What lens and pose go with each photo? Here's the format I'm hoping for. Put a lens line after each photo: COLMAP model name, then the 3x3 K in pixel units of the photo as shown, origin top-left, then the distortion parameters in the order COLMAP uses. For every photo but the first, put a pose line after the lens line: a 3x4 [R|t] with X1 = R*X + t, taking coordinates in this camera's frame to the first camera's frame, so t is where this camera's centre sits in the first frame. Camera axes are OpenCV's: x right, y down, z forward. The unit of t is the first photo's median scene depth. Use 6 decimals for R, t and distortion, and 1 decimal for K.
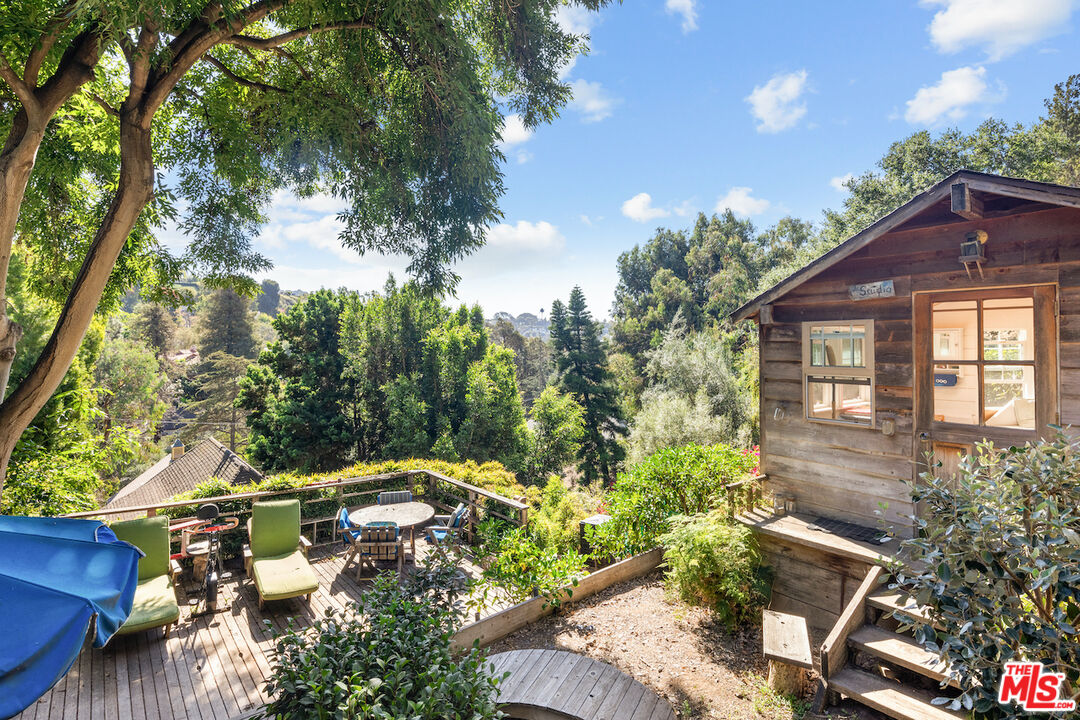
lens RADIAL K [[545.2, 0, 537.9], [0, 545.2, 333.2], [0, 0, 1]] dist [0.001266, -0.000572]
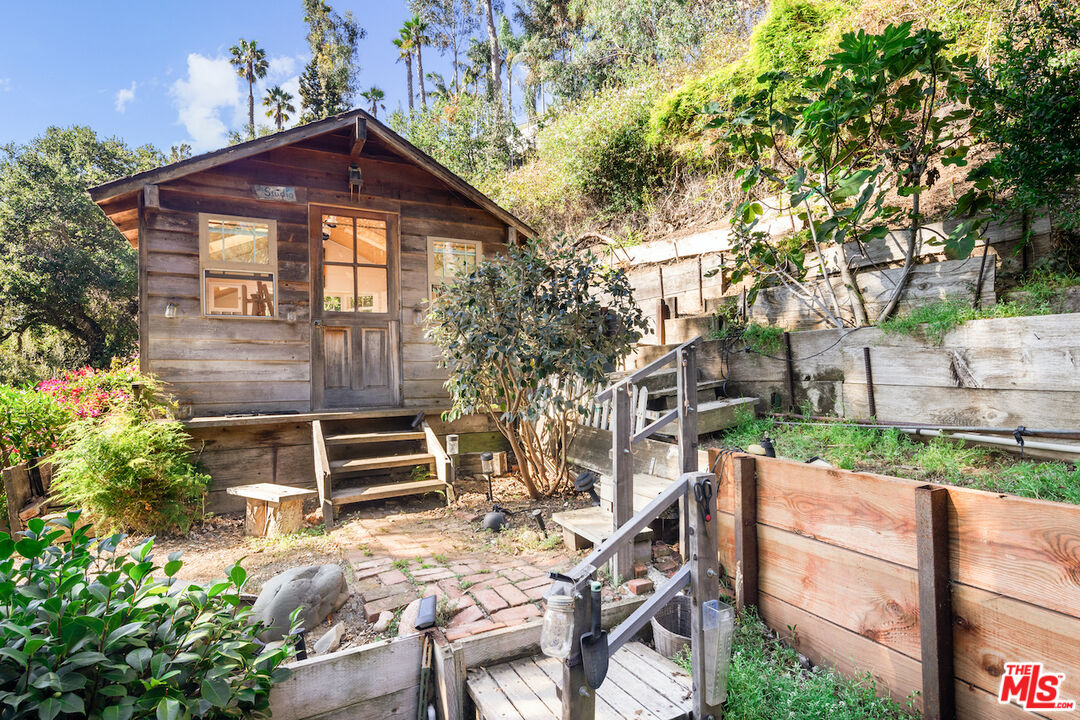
lens RADIAL K [[549.8, 0, 539.0], [0, 549.8, 374.4], [0, 0, 1]] dist [-0.001335, -0.000562]
pose [[0.176916, 0.010287, 0.984172, -0.074094], [0.001829, 0.999940, -0.010780, 0.059090], [-0.984224, 0.003707, 0.176887, 0.057752]]
